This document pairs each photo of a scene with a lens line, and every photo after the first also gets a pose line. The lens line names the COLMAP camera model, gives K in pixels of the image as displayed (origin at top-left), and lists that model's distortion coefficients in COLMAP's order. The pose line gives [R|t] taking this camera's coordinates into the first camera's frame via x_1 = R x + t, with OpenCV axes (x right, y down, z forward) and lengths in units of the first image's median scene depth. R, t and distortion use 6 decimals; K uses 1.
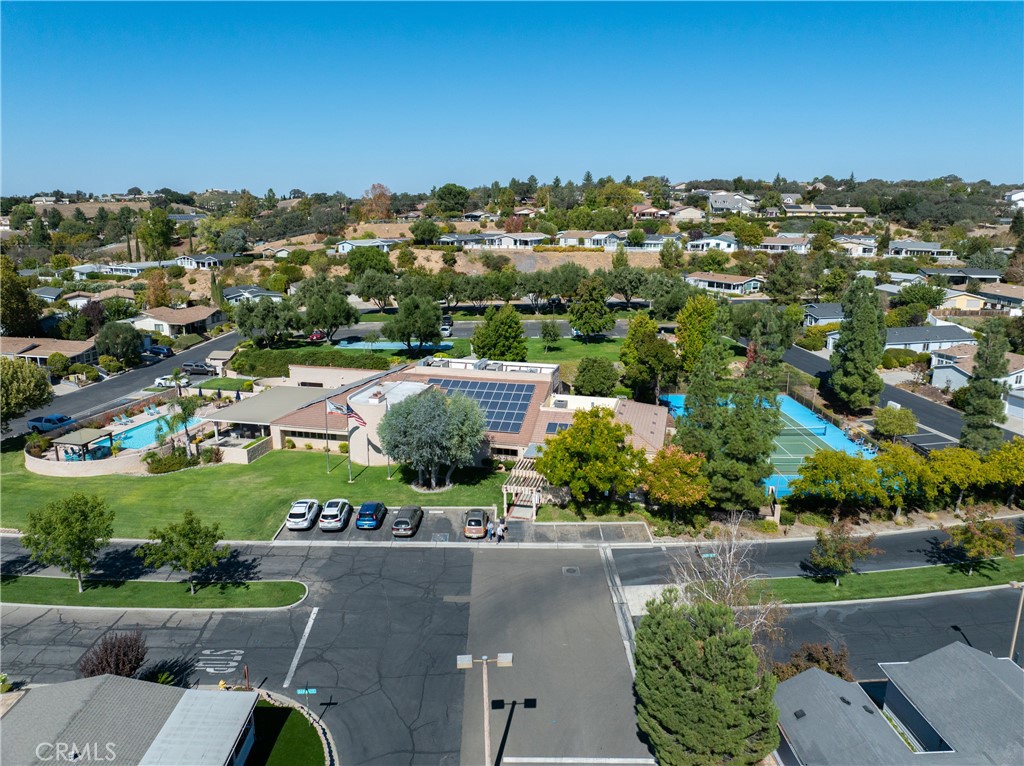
lens RADIAL K [[720.6, 0, 512.0], [0, 720.6, 383.0], [0, 0, 1]] dist [-0.036582, 0.003954]
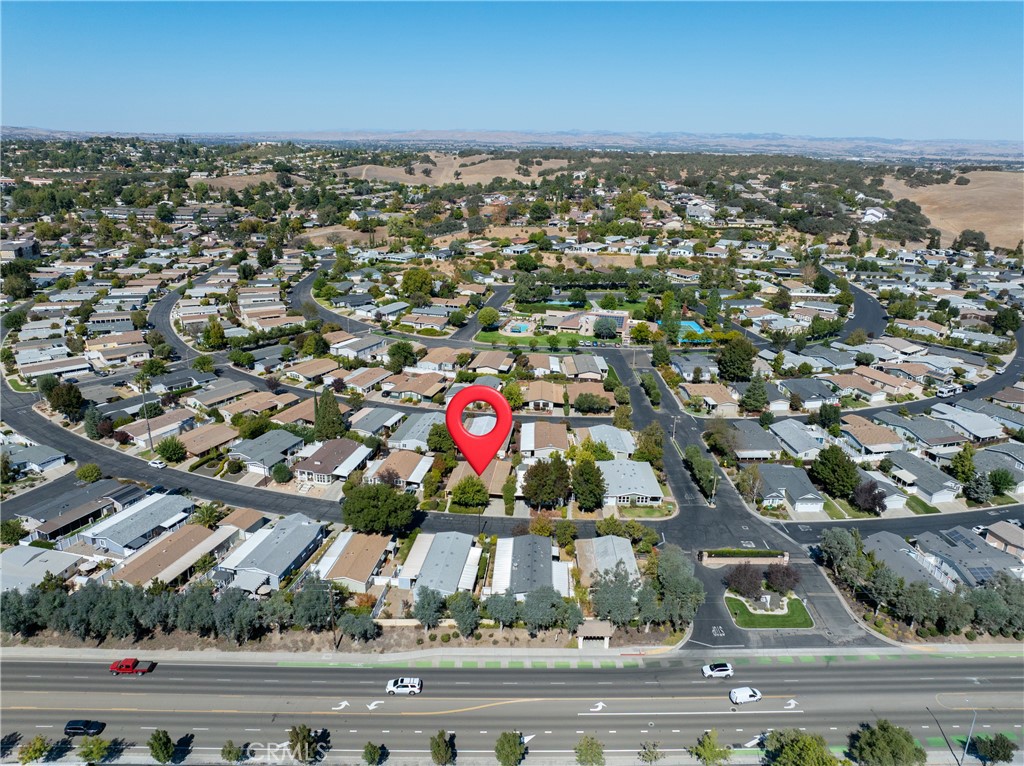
lens RADIAL K [[720.6, 0, 512.0], [0, 720.6, 383.0], [0, 0, 1]] dist [-0.036582, 0.003954]
pose [[0.999787, 0.015714, 0.013343, -0.240336], [-0.016848, 0.995837, 0.089578, 0.007844], [-0.011880, -0.089784, 0.995890, -1.125629]]
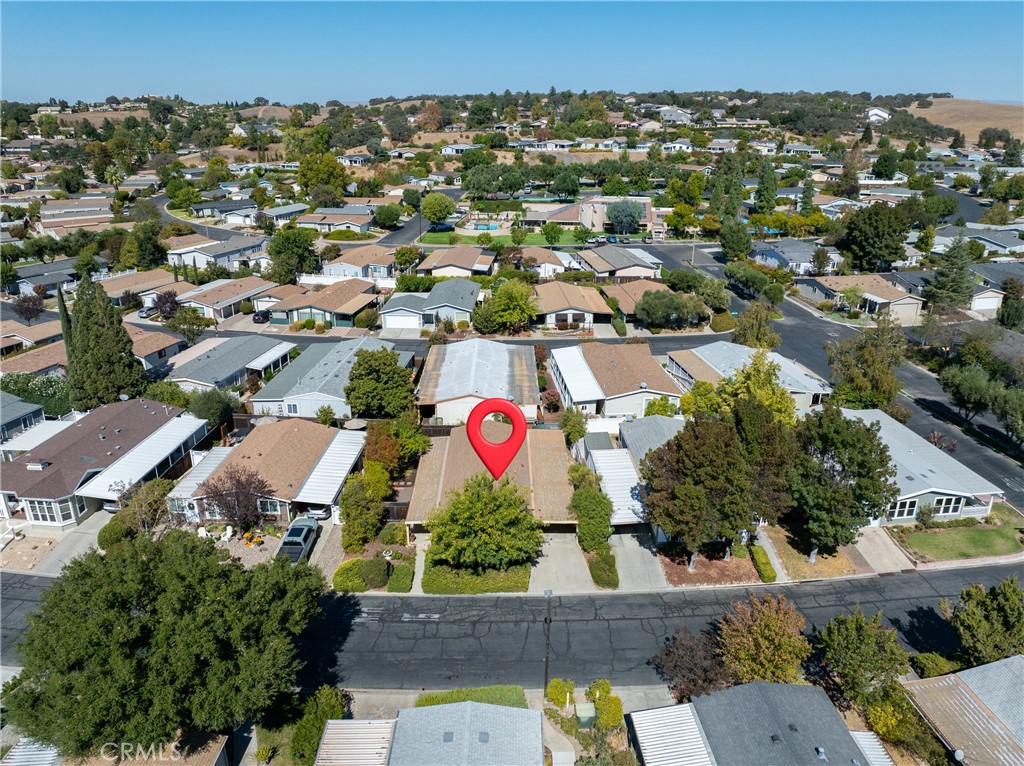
lens RADIAL K [[720.6, 0, 512.0], [0, 720.6, 383.0], [0, 0, 1]] dist [-0.036582, 0.003954]
pose [[0.992421, -0.042460, 0.115316, -0.292878], [0.027796, 0.991652, 0.125915, 0.116603], [-0.119700, -0.121756, 0.985316, -0.591075]]
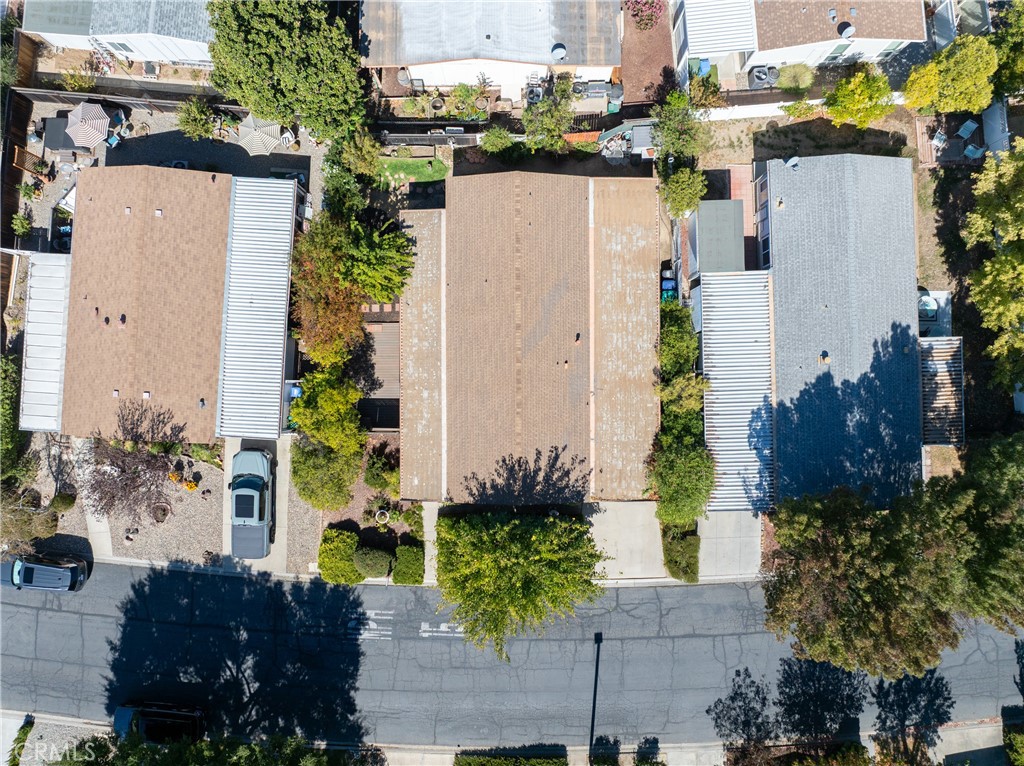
lens RADIAL K [[720.6, 0, 512.0], [0, 720.6, 383.0], [0, 0, 1]] dist [-0.036582, 0.003954]
pose [[0.993576, -0.112355, 0.013527, -0.274718], [0.012998, 0.232043, 0.972619, 0.016763], [-0.112417, -0.966195, 0.232013, -0.333497]]
